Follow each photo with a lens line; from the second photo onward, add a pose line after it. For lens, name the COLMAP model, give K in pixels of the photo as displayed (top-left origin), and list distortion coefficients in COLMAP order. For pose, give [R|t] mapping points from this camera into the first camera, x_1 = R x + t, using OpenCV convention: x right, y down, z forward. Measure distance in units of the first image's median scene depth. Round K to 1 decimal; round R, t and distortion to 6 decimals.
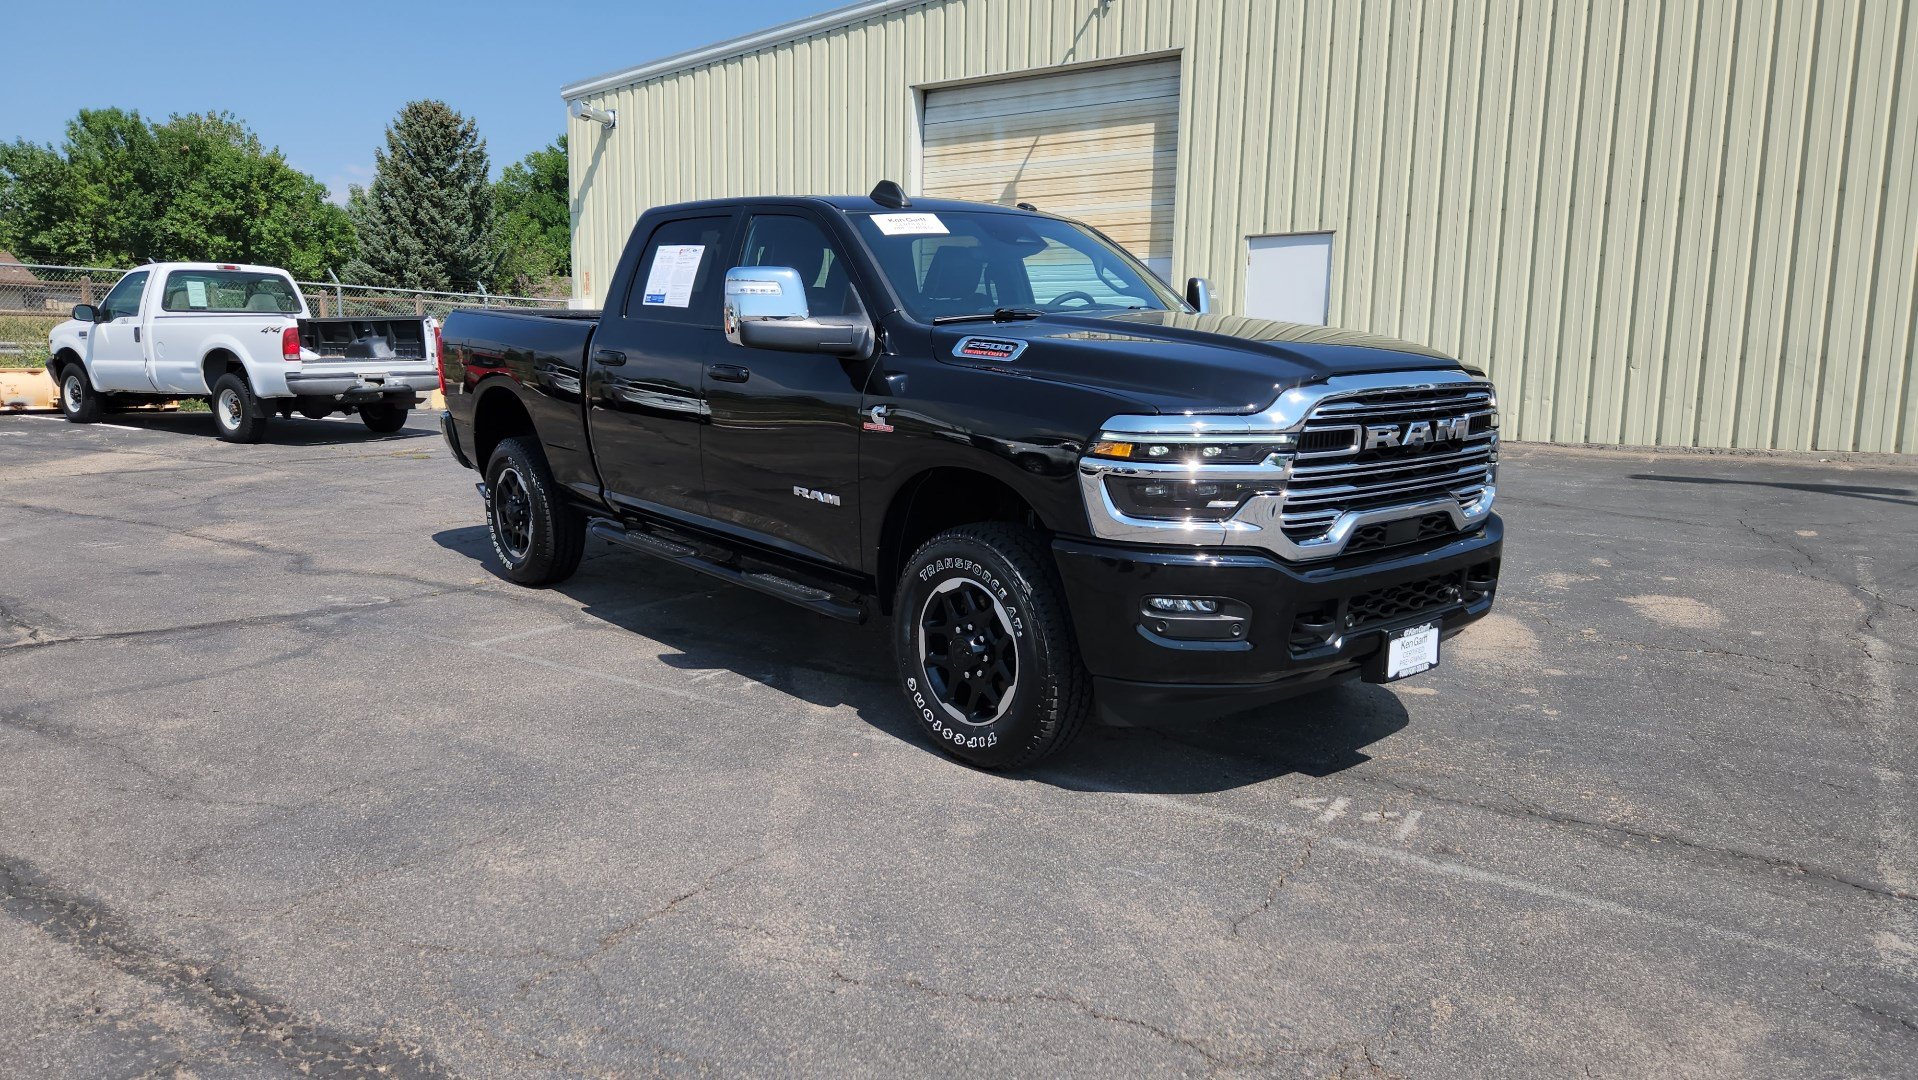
lens RADIAL K [[1279.8, 0, 928.1], [0, 1279.8, 533.0], [0, 0, 1]] dist [0.076849, -0.065919]
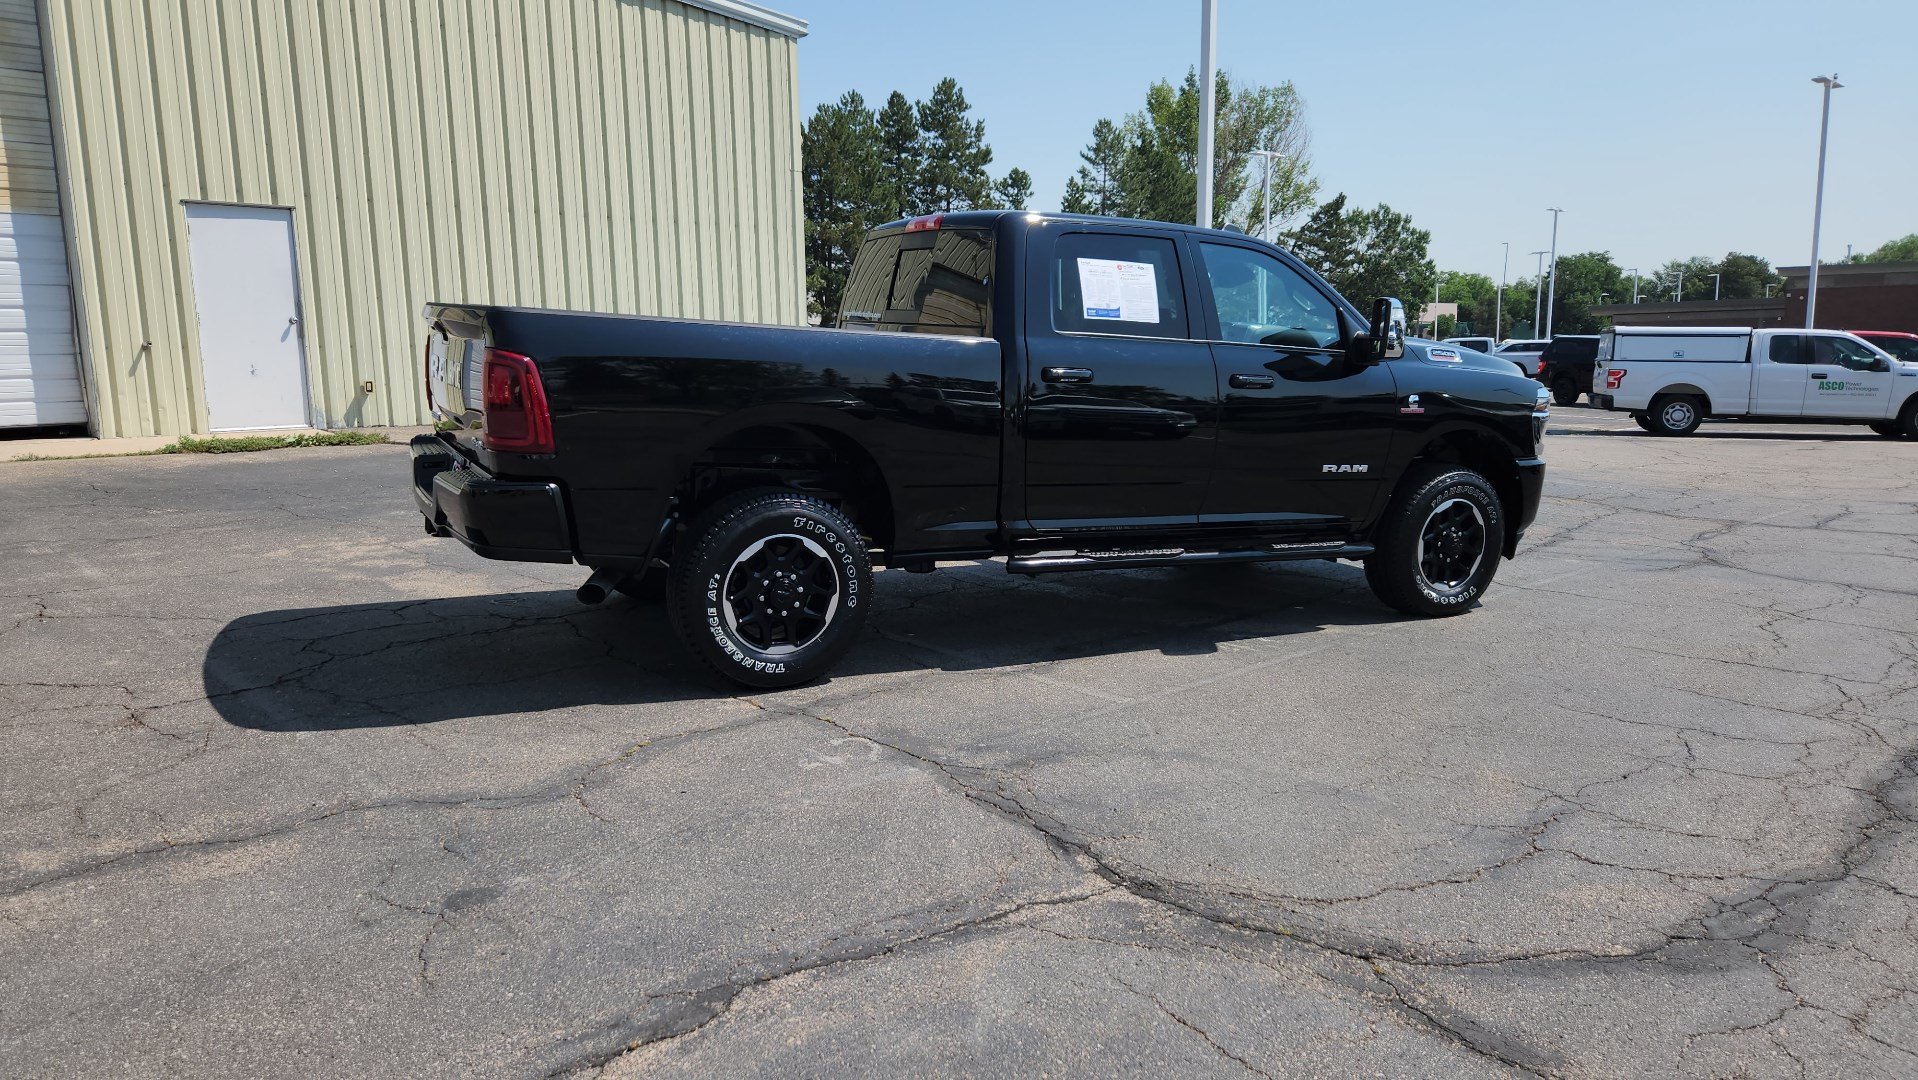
lens RADIAL K [[1285.3, 0, 924.5], [0, 1285.3, 541.9], [0, 0, 1]] dist [0.072327, -0.058923]
pose [[0.221624, -0.165069, 0.961059, -1.656880], [0.137995, 0.980959, 0.136665, -0.221295], [-0.965319, 0.102333, 0.240183, 1.232274]]
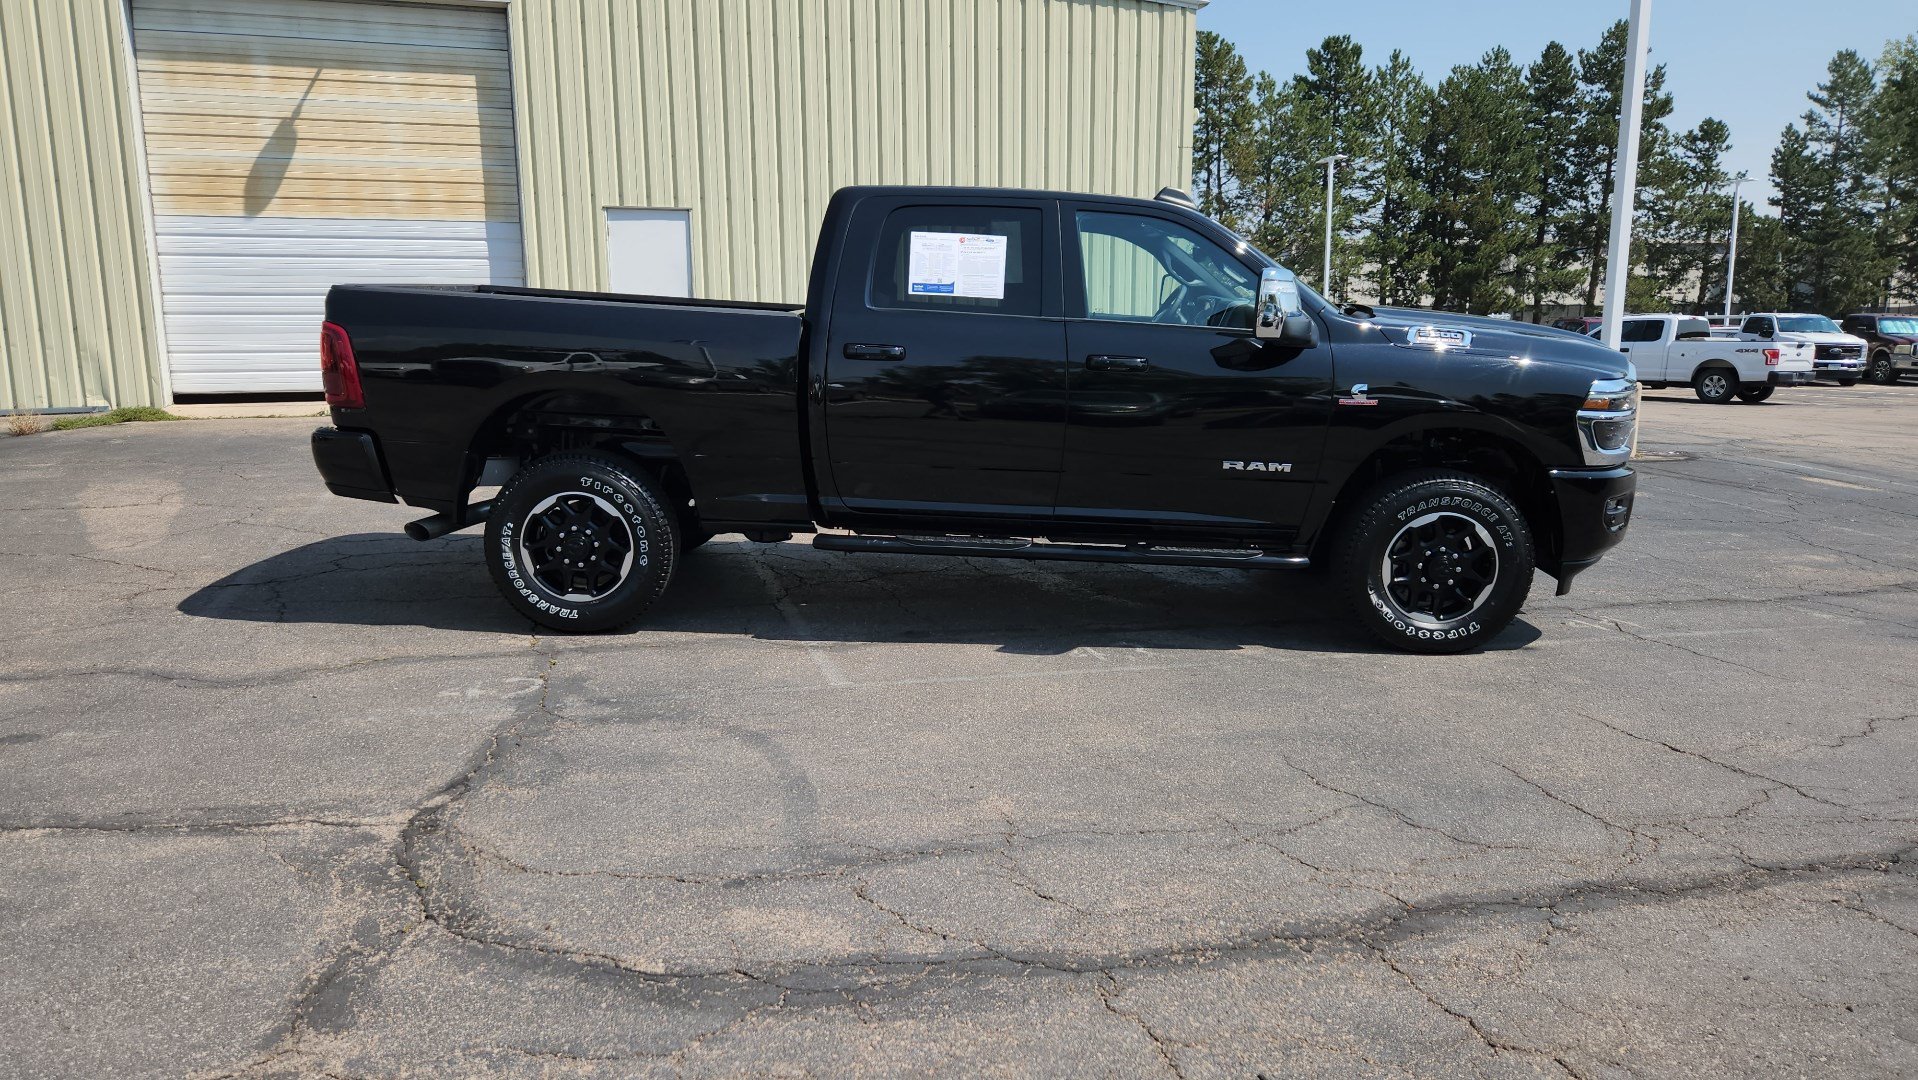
lens RADIAL K [[1285.3, 0, 924.5], [0, 1285.3, 541.9], [0, 0, 1]] dist [0.072327, -0.058923]
pose [[0.651997, -0.138579, 0.745450, -1.290208], [0.110845, 0.990014, 0.087095, -0.107671], [-0.750075, 0.025844, 0.660847, 0.509803]]
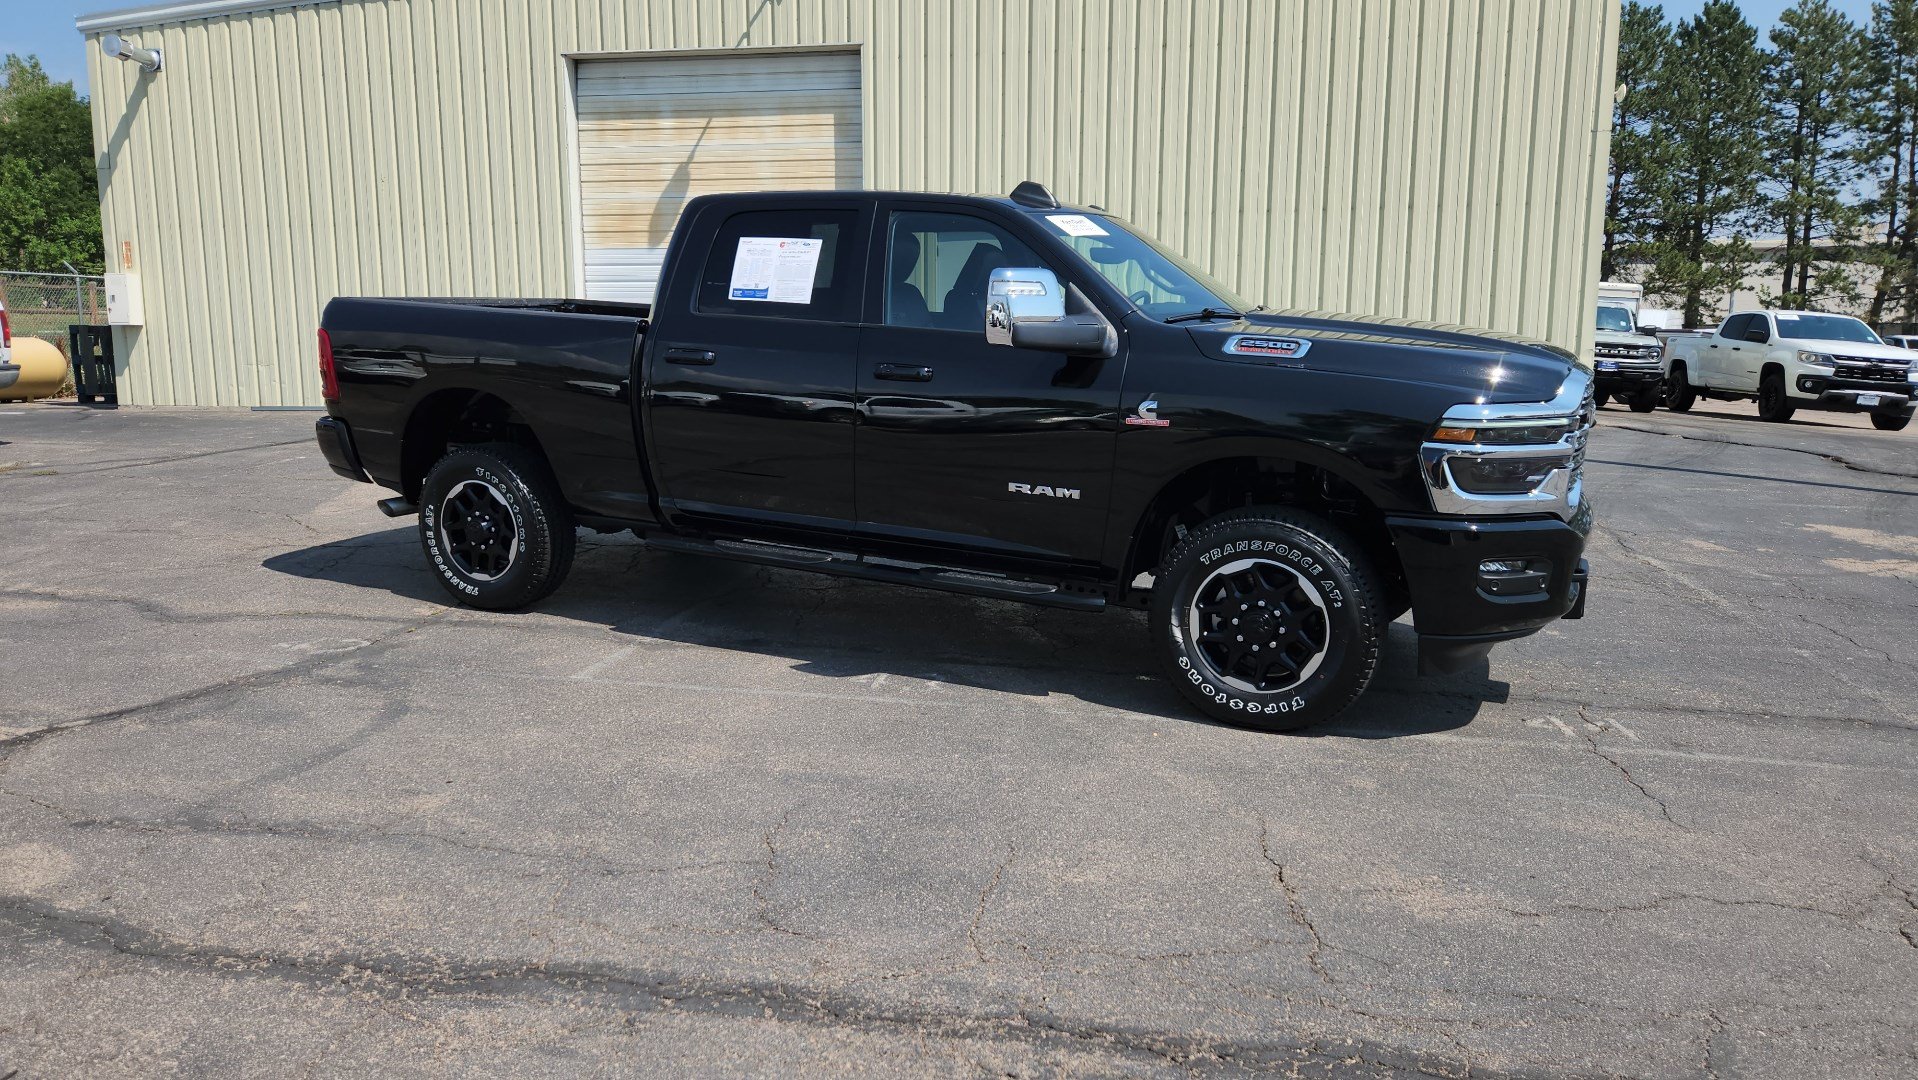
lens RADIAL K [[1279.8, 0, 928.1], [0, 1279.8, 533.0], [0, 0, 1]] dist [0.076849, -0.065919]
pose [[0.917056, -0.066368, 0.393198, -0.641848], [0.060570, 0.997795, 0.027150, -0.032392], [-0.394132, -0.001082, 0.919053, 0.107428]]
